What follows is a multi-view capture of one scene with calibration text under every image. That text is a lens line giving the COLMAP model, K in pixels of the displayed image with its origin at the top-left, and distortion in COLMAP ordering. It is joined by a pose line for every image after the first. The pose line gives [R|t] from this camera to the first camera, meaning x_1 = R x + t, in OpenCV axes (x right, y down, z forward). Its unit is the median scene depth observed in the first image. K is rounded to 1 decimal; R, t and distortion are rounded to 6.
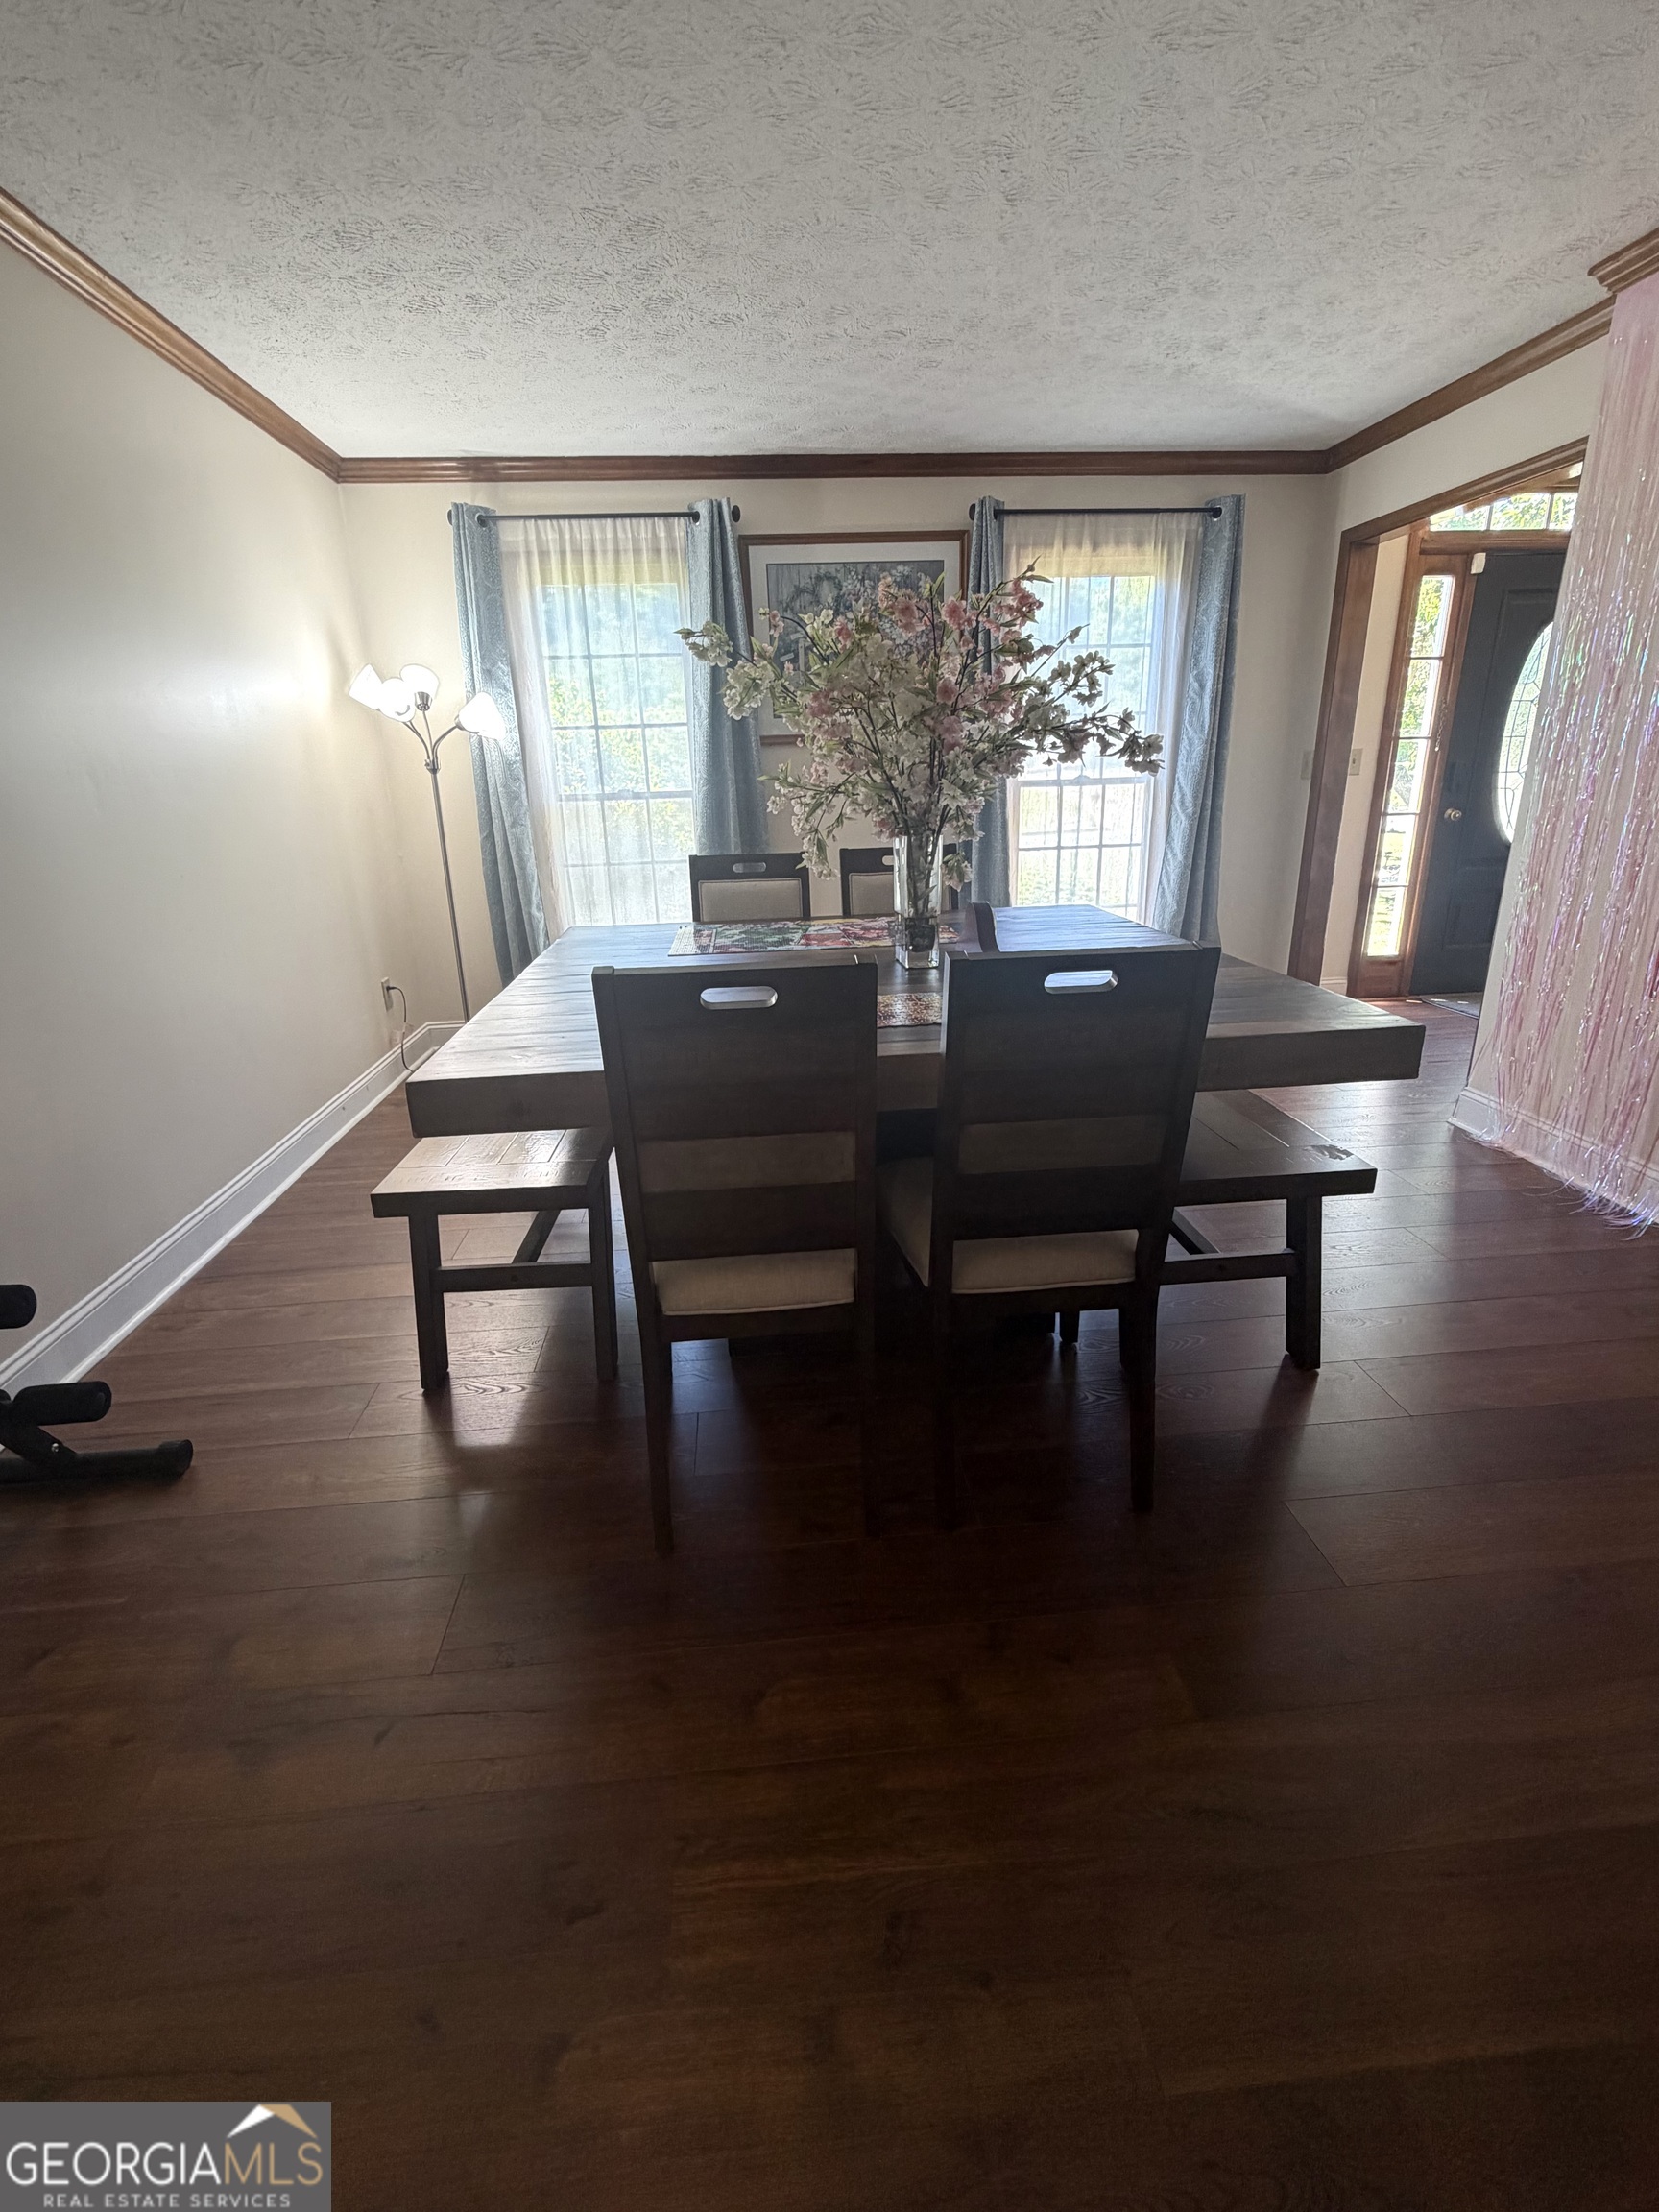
lens RADIAL K [[989.6, 0, 832.4], [0, 989.6, 1103.2], [0, 0, 1]] dist [-0.000287, -0.000771]
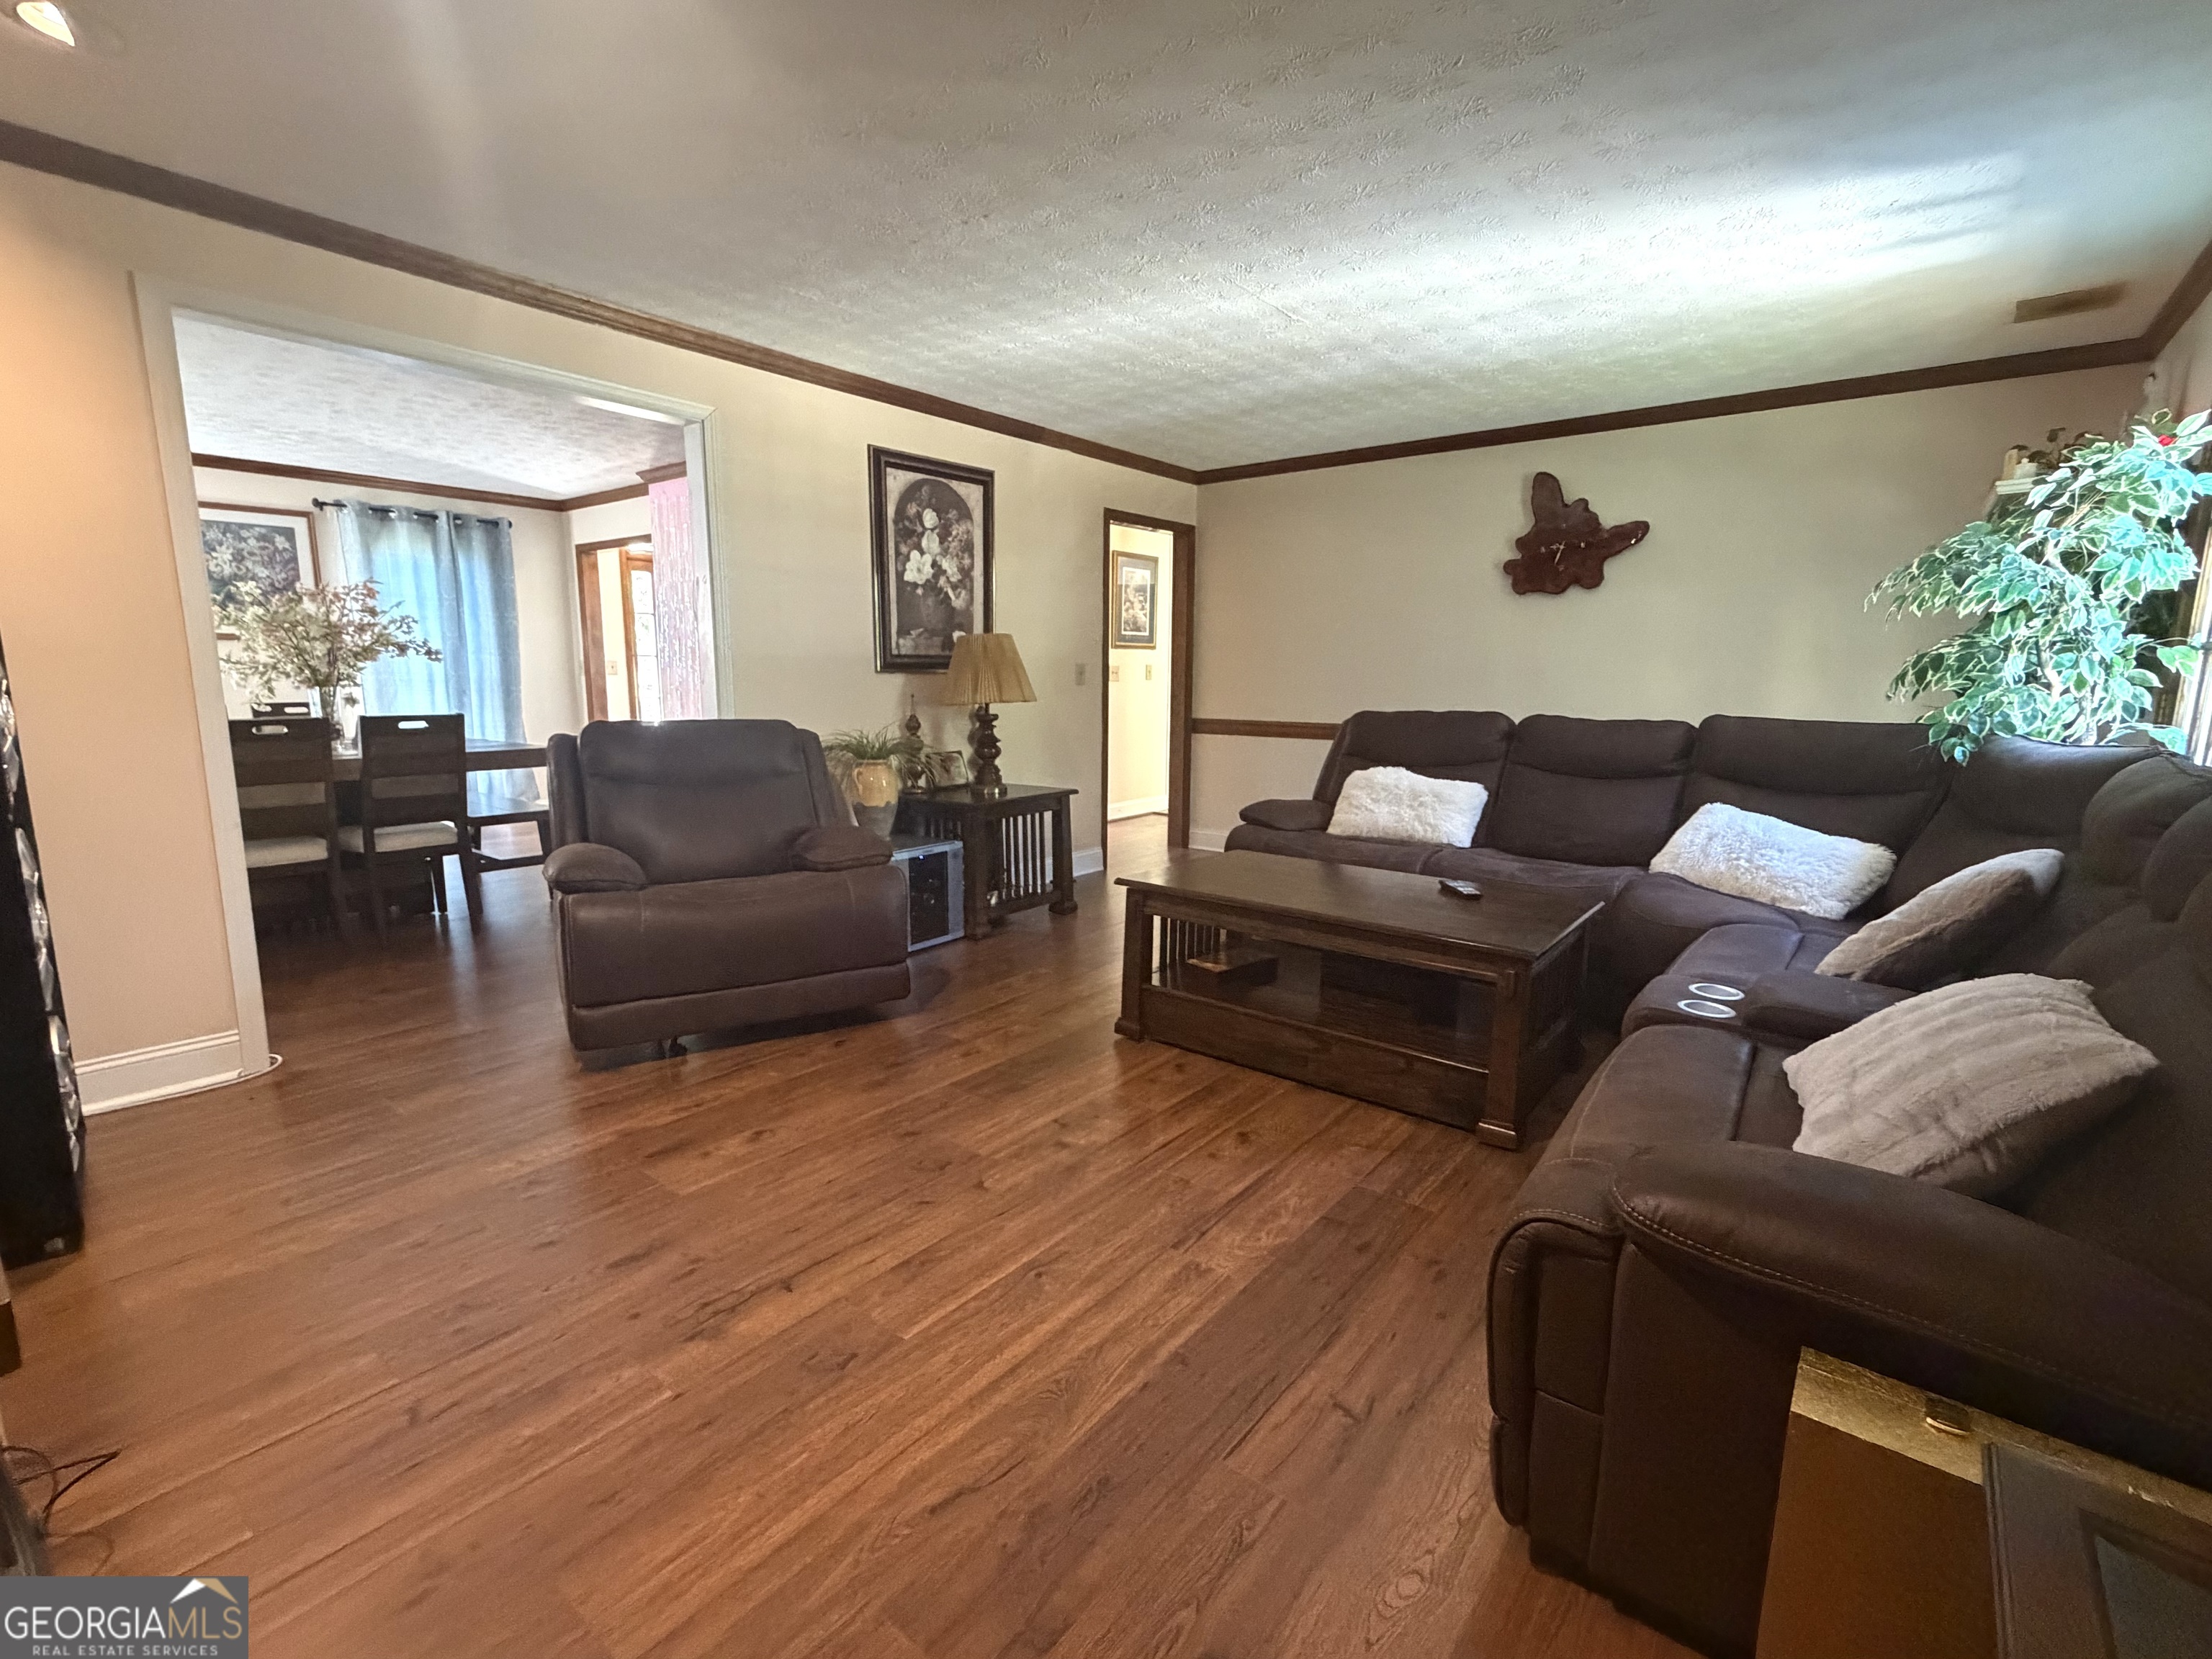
lens RADIAL K [[989.6, 0, 1112.5], [0, 989.6, 834.5], [0, 0, 1]] dist [-0.000287, -0.000771]
pose [[0.687112, -0.084186, 0.721658, -0.337991], [0.207109, 0.974749, -0.083484, 0.617261], [-0.696407, 0.206825, 0.687198, -1.721014]]
